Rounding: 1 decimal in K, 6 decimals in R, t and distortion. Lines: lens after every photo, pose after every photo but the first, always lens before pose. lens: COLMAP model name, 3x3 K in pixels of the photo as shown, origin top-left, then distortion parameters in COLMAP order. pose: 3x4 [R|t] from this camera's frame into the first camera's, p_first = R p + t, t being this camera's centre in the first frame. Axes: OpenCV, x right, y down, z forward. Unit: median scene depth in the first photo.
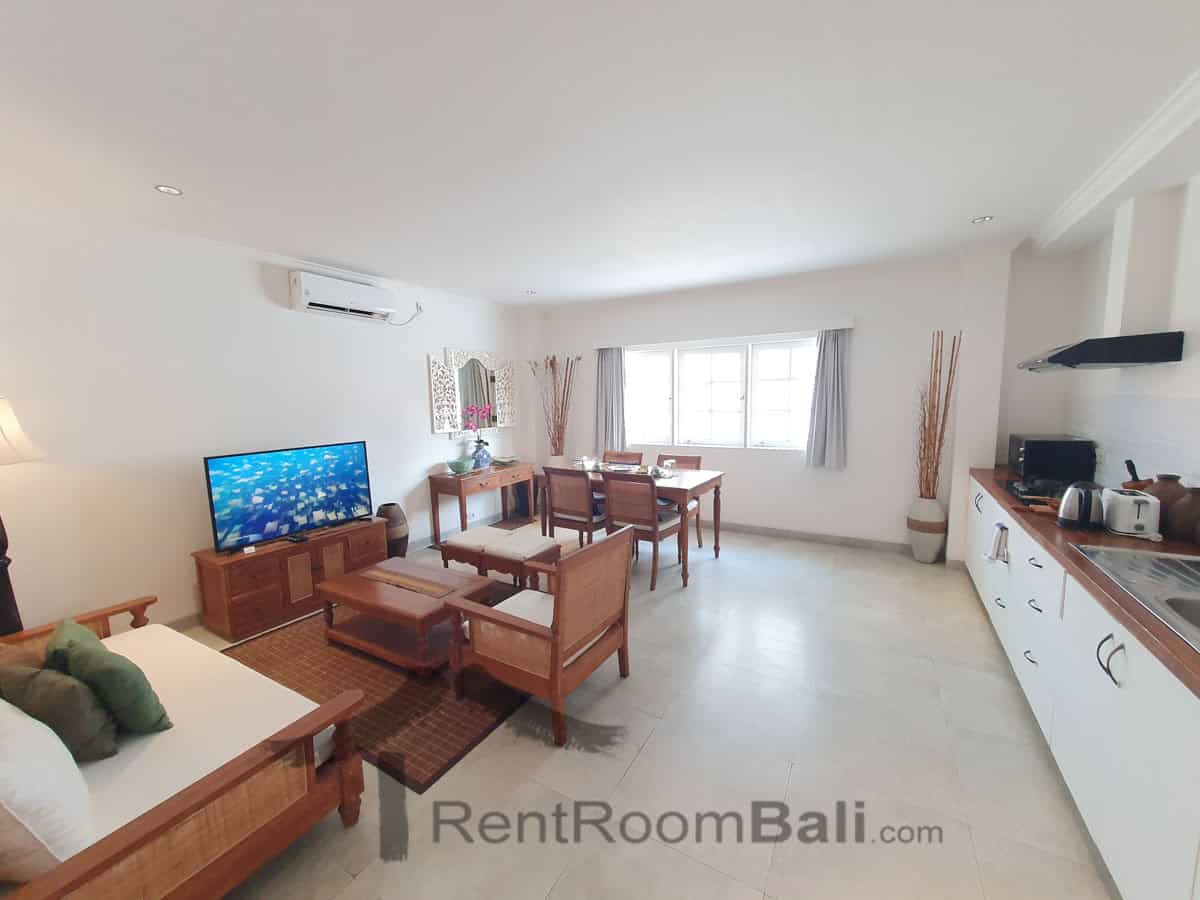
lens RADIAL K [[471.1, 0, 604.5], [0, 471.1, 448.9], [0, 0, 1]] dist [0.002307, -0.000026]
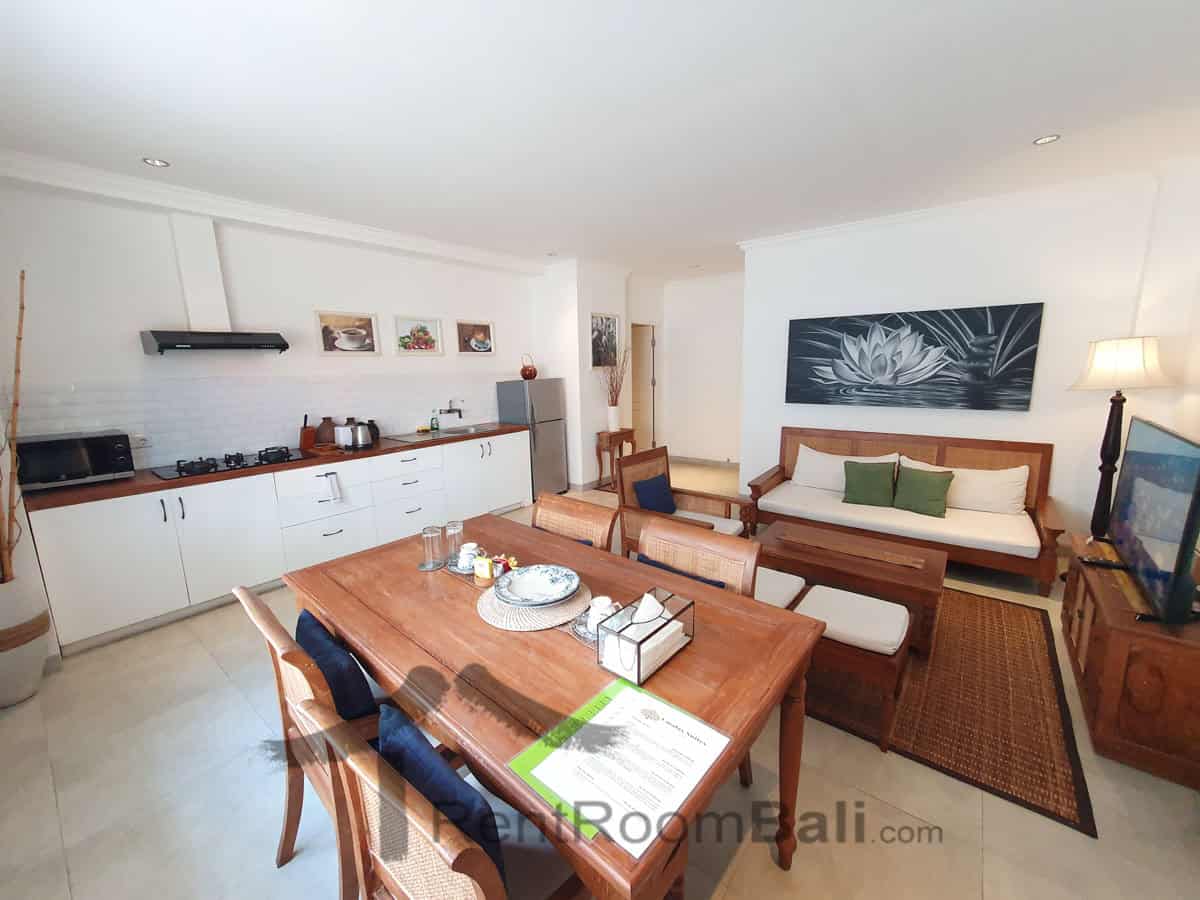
lens RADIAL K [[471.1, 0, 604.5], [0, 471.1, 448.9], [0, 0, 1]] dist [0.002307, -0.000026]
pose [[-0.988177, 0.021190, 0.151846, -0.046451], [0.064648, 0.955640, 0.287356, -0.141427], [-0.139021, 0.293775, -0.945711, 1.329219]]
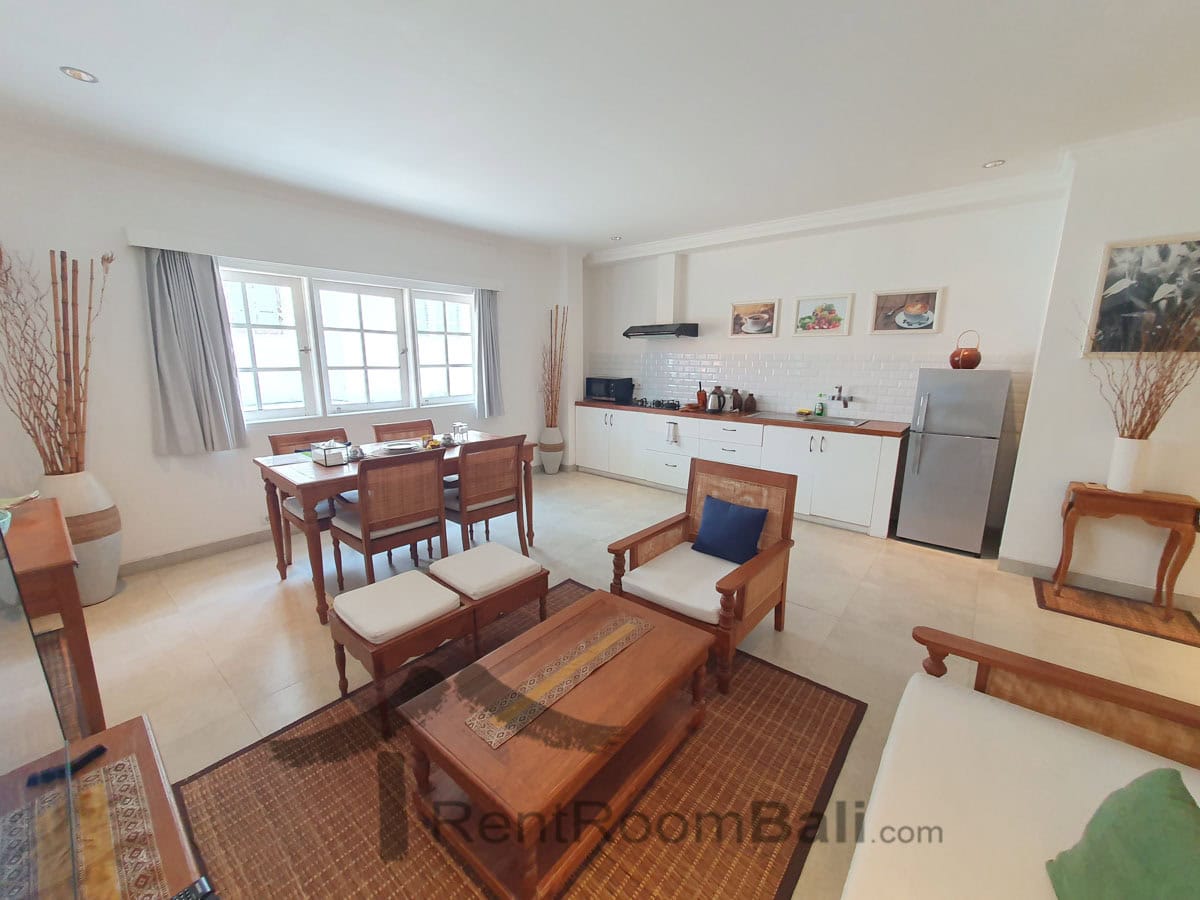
lens RADIAL K [[471.1, 0, 604.5], [0, 471.1, 448.9], [0, 0, 1]] dist [0.002307, -0.000026]
pose [[0.180063, -0.172403, 0.968429, -0.616064], [0.111796, 0.981728, 0.153984, -0.029735], [-0.977281, 0.080539, 0.196047, 0.571925]]
